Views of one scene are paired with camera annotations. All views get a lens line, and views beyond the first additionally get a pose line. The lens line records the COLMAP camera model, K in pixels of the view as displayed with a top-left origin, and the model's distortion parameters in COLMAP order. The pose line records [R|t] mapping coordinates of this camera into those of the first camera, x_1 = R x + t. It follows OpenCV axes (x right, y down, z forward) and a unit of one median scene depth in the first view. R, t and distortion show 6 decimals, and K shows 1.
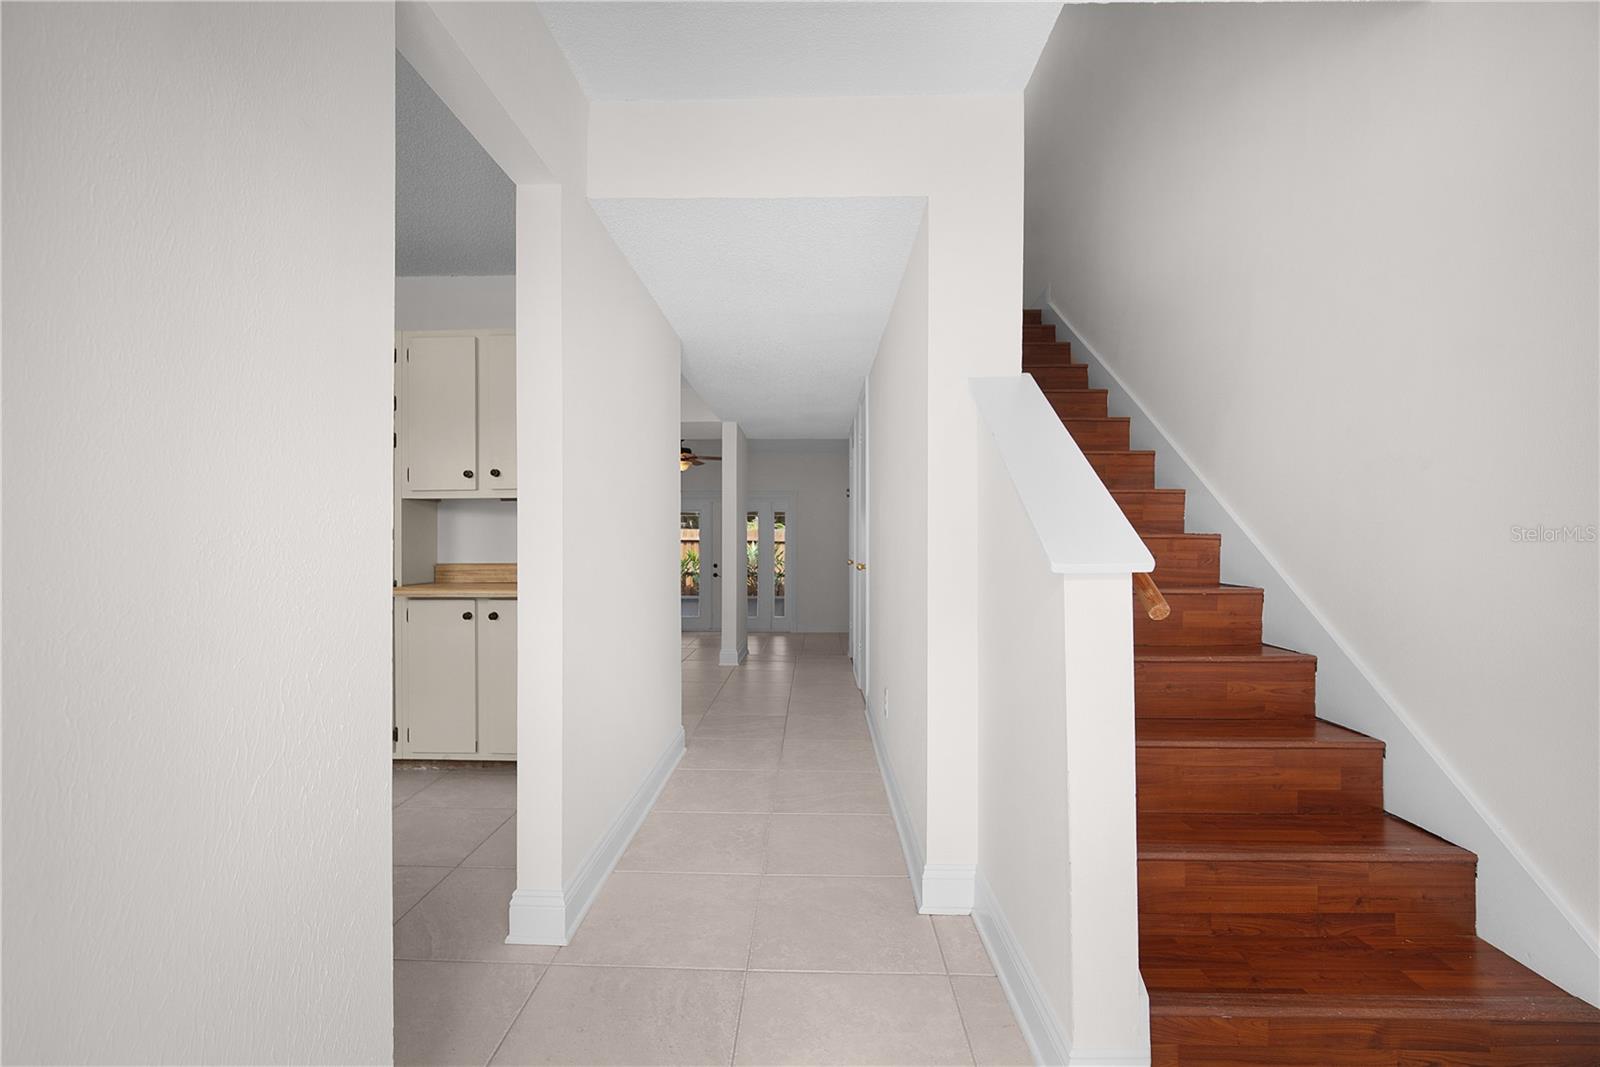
lens RADIAL K [[708.4, 0, 794.2], [0, 708.4, 540.6], [0, 0, 1]] dist [-0.013836, 0.004811]
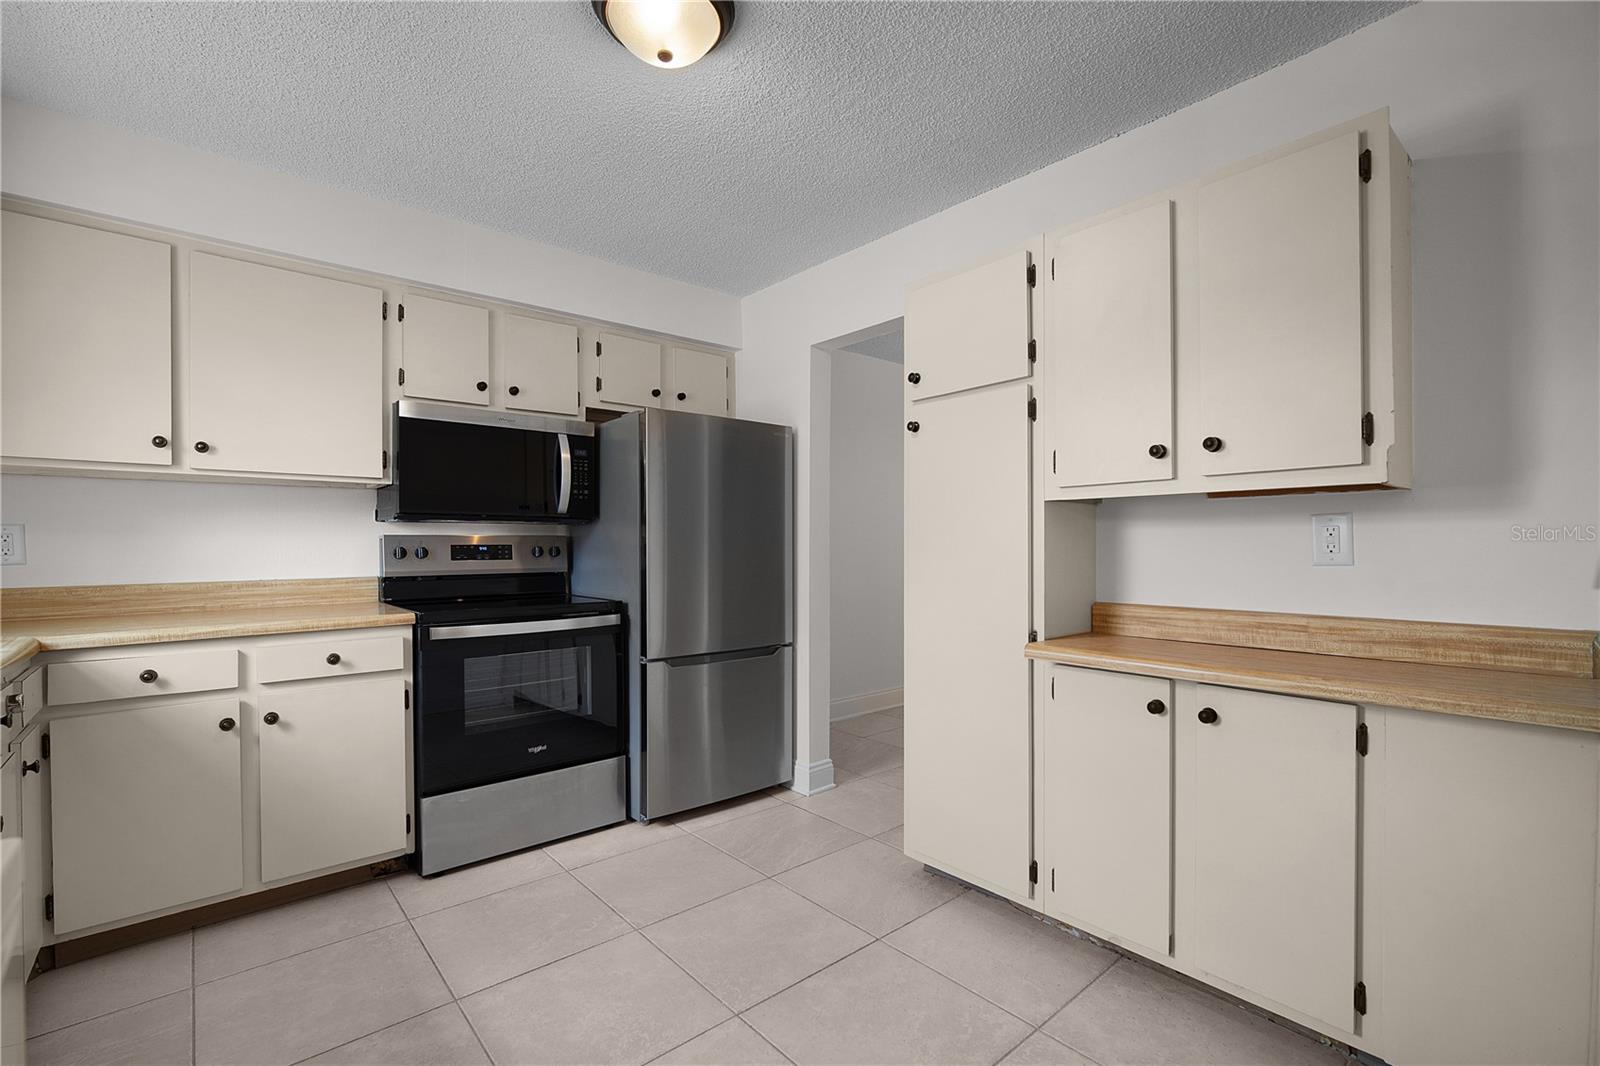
lens RADIAL K [[708.4, 0, 792.1], [0, 708.4, 549.7], [0, 0, 1]] dist [-0.013836, 0.004811]
pose [[0.672574, 0.007916, -0.739987, -0.243199], [0.000802, 0.999934, 0.011426, -0.023380], [0.740029, -0.008279, 0.672524, 0.412829]]
